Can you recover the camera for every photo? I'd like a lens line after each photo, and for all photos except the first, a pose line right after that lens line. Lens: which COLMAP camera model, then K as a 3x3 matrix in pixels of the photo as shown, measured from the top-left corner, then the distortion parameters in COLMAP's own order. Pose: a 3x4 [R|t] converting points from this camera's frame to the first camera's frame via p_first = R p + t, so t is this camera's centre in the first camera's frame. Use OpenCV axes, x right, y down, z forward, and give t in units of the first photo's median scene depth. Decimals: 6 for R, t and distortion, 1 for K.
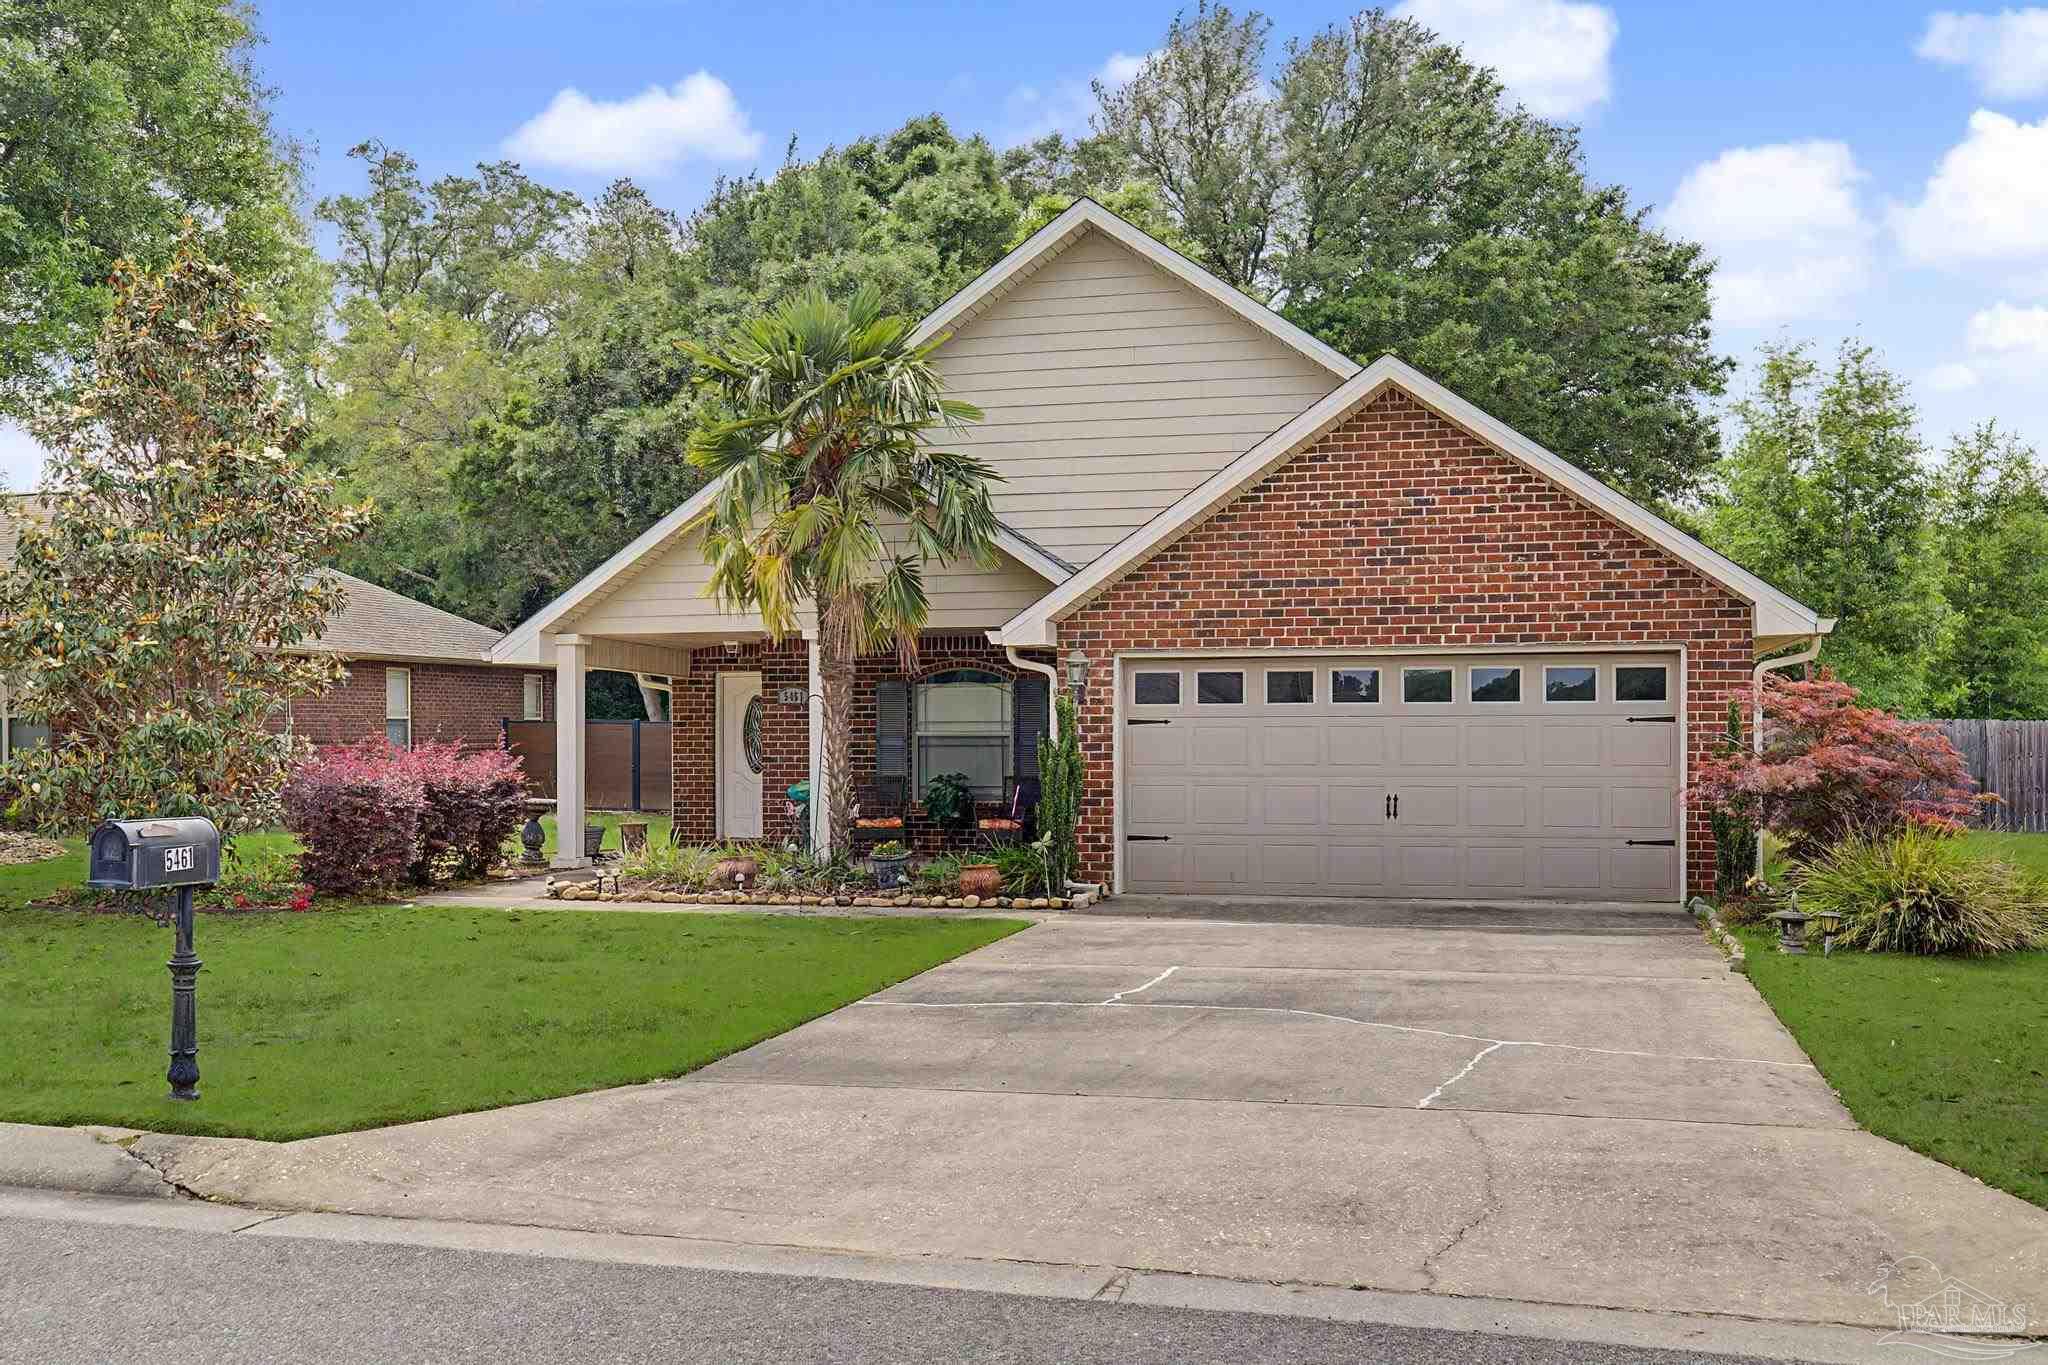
lens RADIAL K [[2034.4, 0, 1012.4], [0, 2034.4, 685.1], [0, 0, 1]] dist [-0.009331, 0.000000]
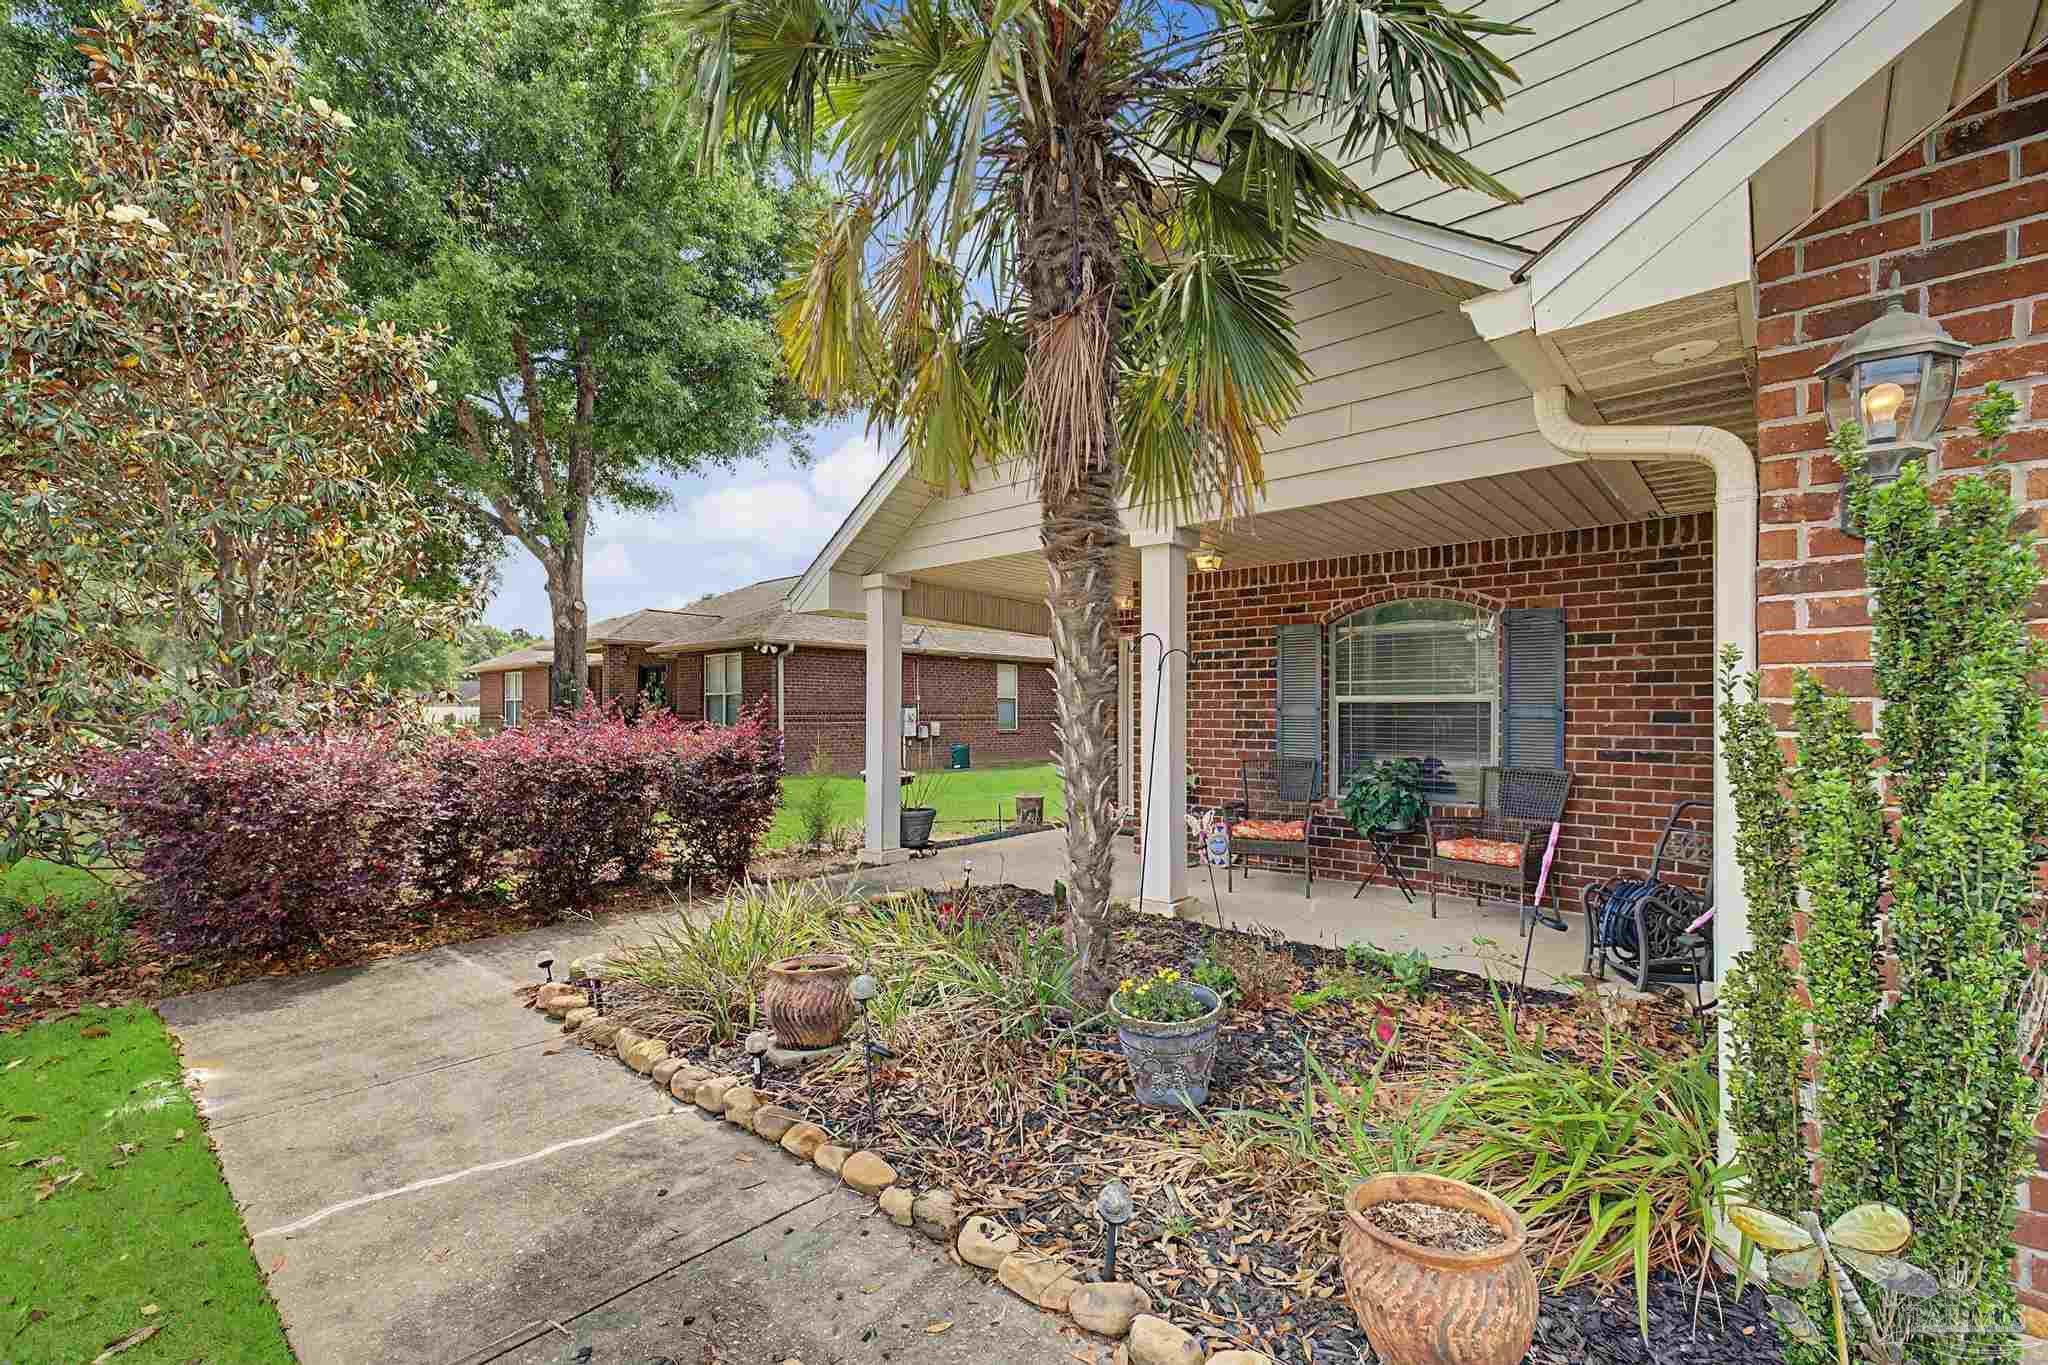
lens RADIAL K [[869.0, 0, 1006.3], [0, 869.0, 703.9], [0, 0, 1]] dist [0.008825, -0.001144]
pose [[0.889223, 0.004256, -0.457455, -0.014497], [0.000842, 0.999940, 0.010939, 0.027965], [0.457474, -0.010113, 0.889166, 0.866243]]
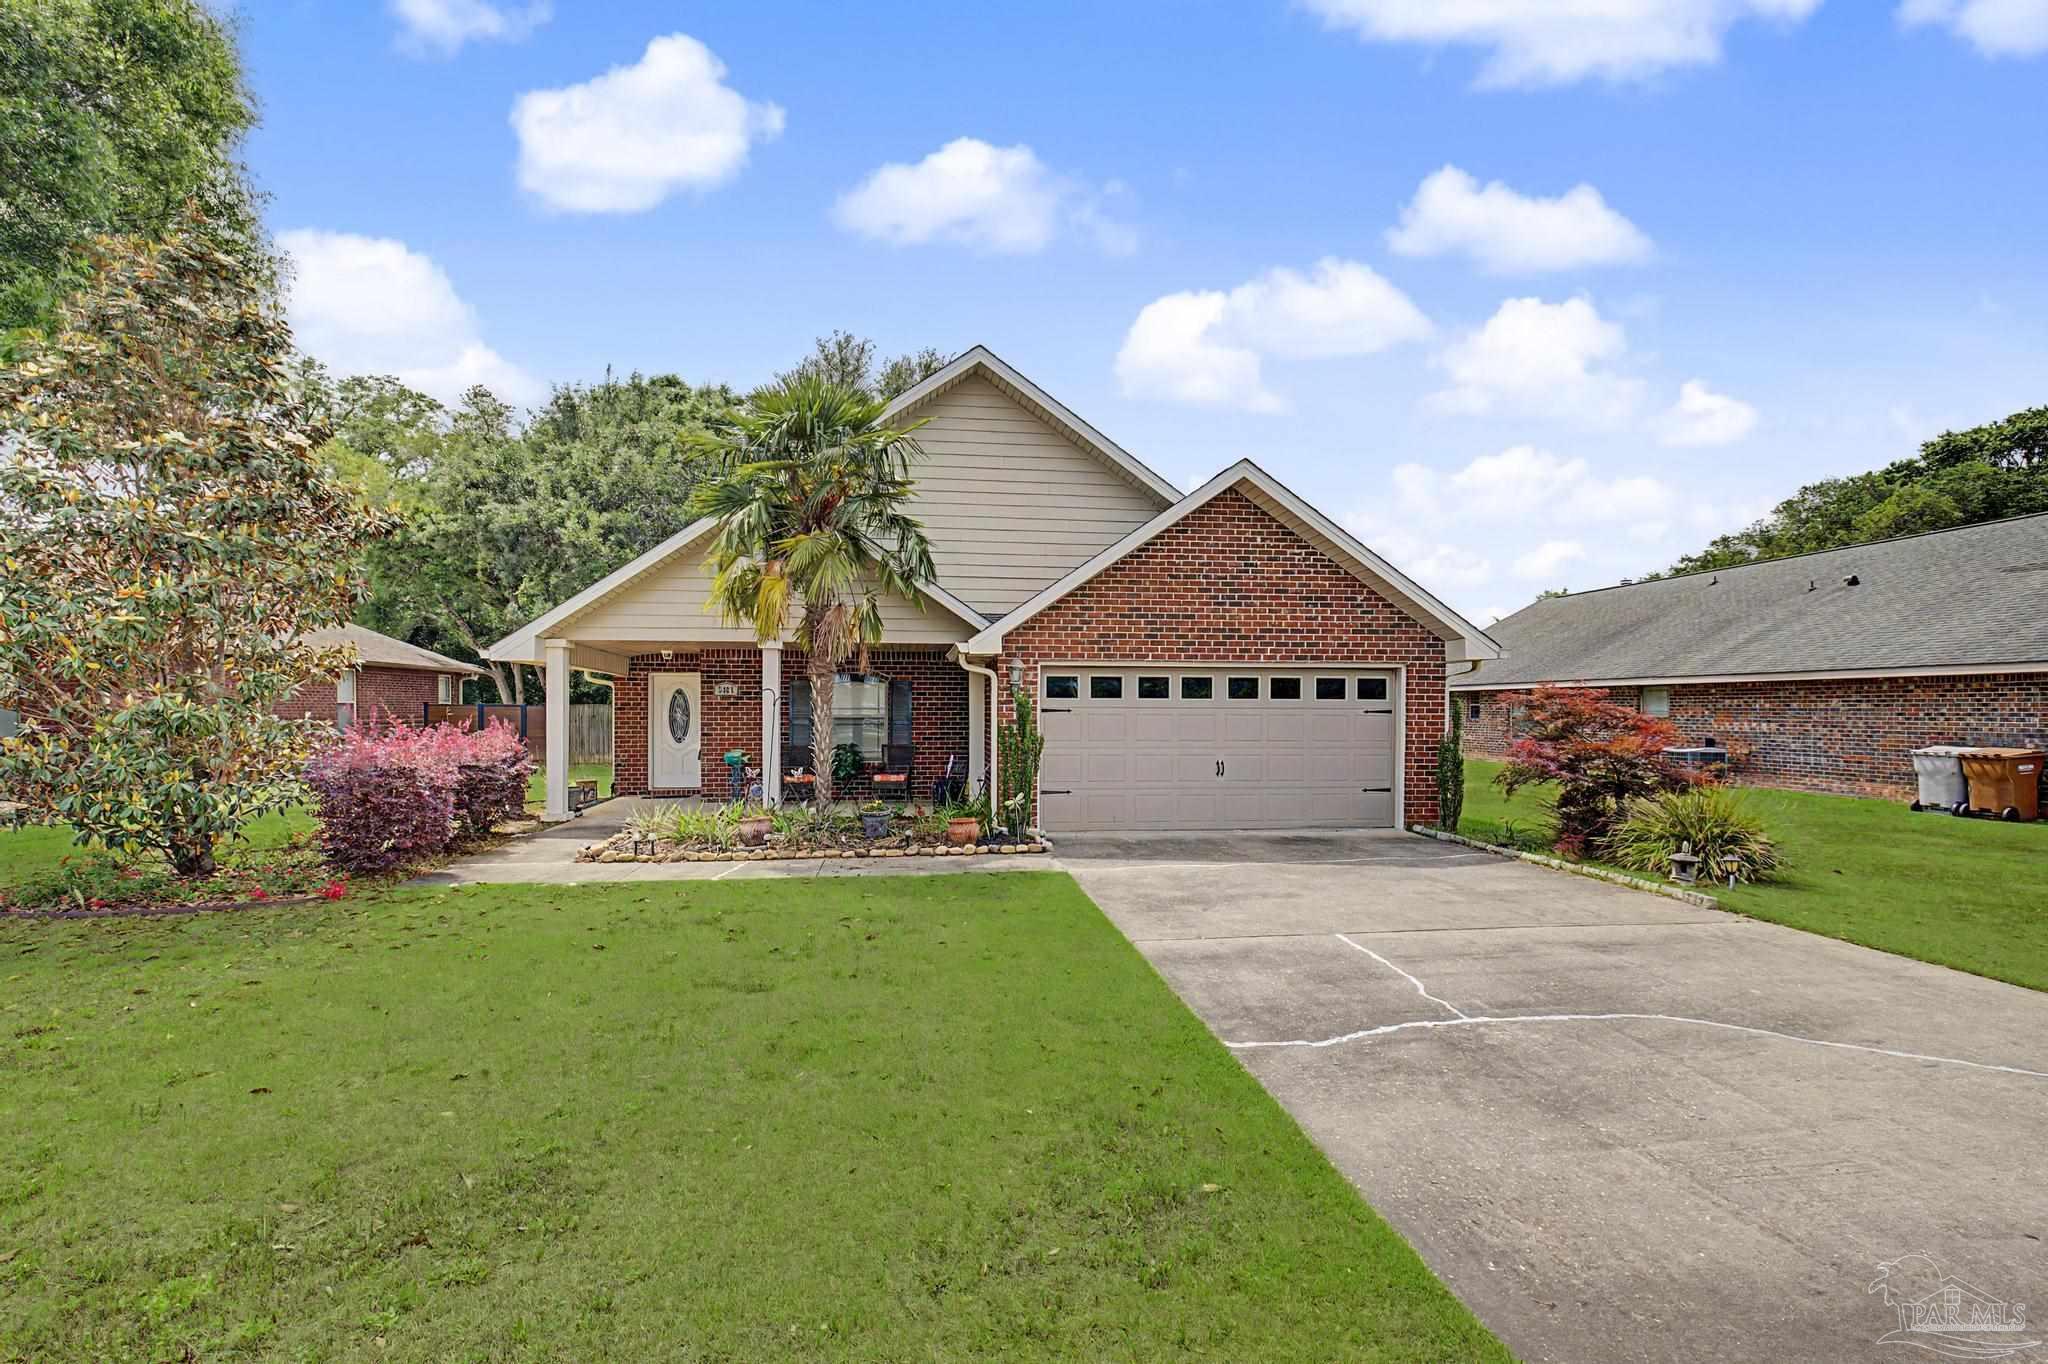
lens RADIAL K [[889.0, 0, 1023.2], [0, 889.0, 700.8], [0, 0, 1]] dist [0.007788, -0.001979]
pose [[0.924967, 0.009652, 0.379925, -0.193872], [-0.014407, 0.999849, 0.009674, 0.005614], [-0.379775, -0.014422, 0.924967, 0.445433]]
